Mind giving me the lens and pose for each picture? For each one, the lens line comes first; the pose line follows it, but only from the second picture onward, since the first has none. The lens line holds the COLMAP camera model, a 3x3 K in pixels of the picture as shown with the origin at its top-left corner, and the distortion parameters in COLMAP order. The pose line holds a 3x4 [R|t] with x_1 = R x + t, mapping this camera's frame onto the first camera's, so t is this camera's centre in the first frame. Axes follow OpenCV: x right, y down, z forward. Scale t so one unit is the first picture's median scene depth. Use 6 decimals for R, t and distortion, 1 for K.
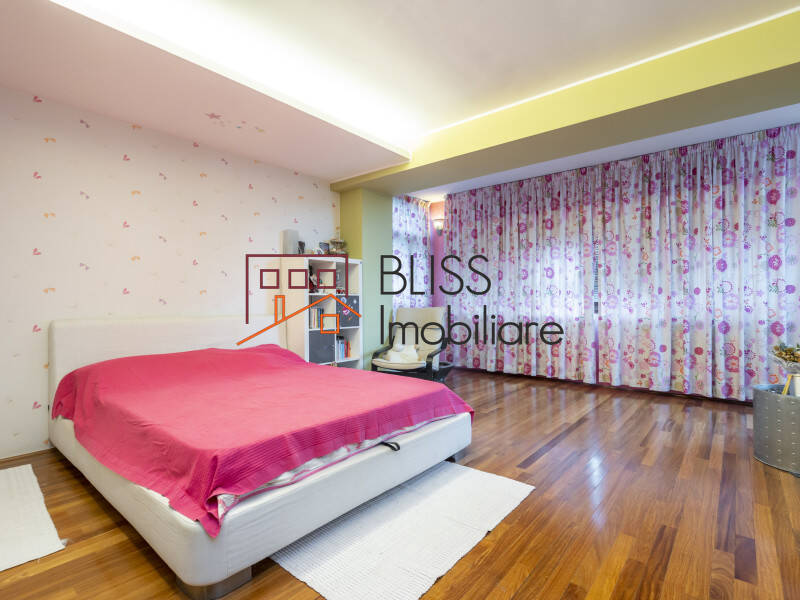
lens RADIAL K [[406.8, 0, 393.0], [0, 406.8, 302.5], [0, 0, 1]] dist [-0.001203, 0.000000]
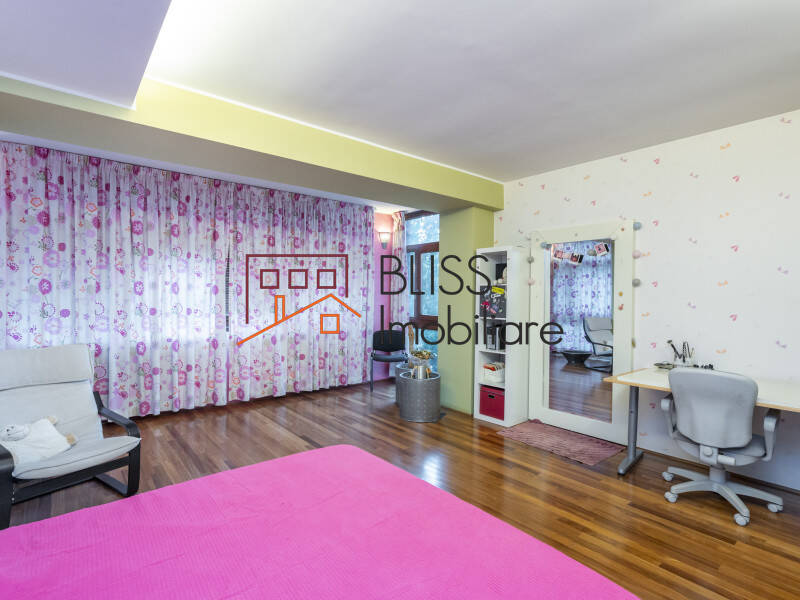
lens RADIAL K [[406.8, 0, 398.3], [0, 406.8, 300.4], [0, 0, 1]] dist [-0.001203, 0.000000]
pose [[0.175950, -0.006178, 0.984380, -0.397083], [-0.008071, 0.999938, 0.007718, -0.062072], [-0.984366, -0.009303, 0.175889, 0.421558]]
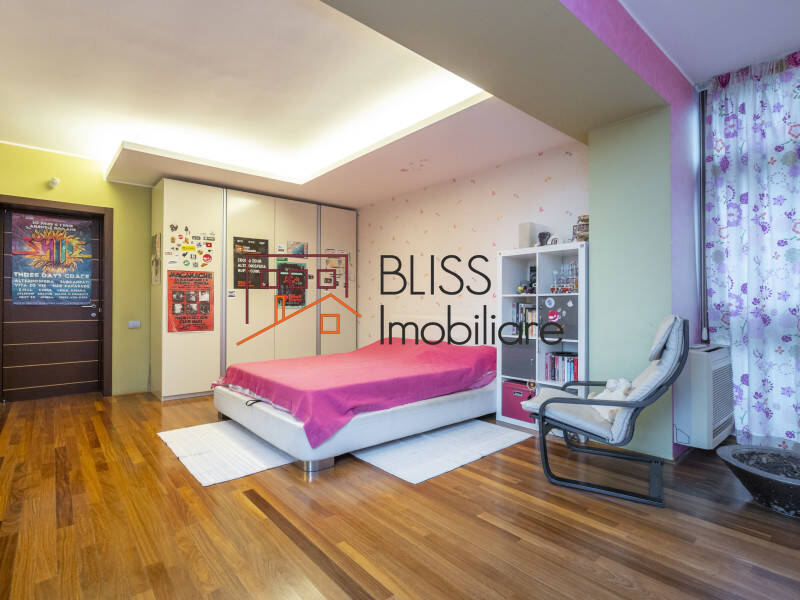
lens RADIAL K [[406.8, 0, 394.7], [0, 406.8, 300.5], [0, 0, 1]] dist [-0.001203, 0.000000]
pose [[-0.161007, -0.002727, -0.986949, 0.620168], [0.001151, 0.999995, -0.002951, -0.006087], [0.986953, -0.001611, -0.161003, 0.789718]]
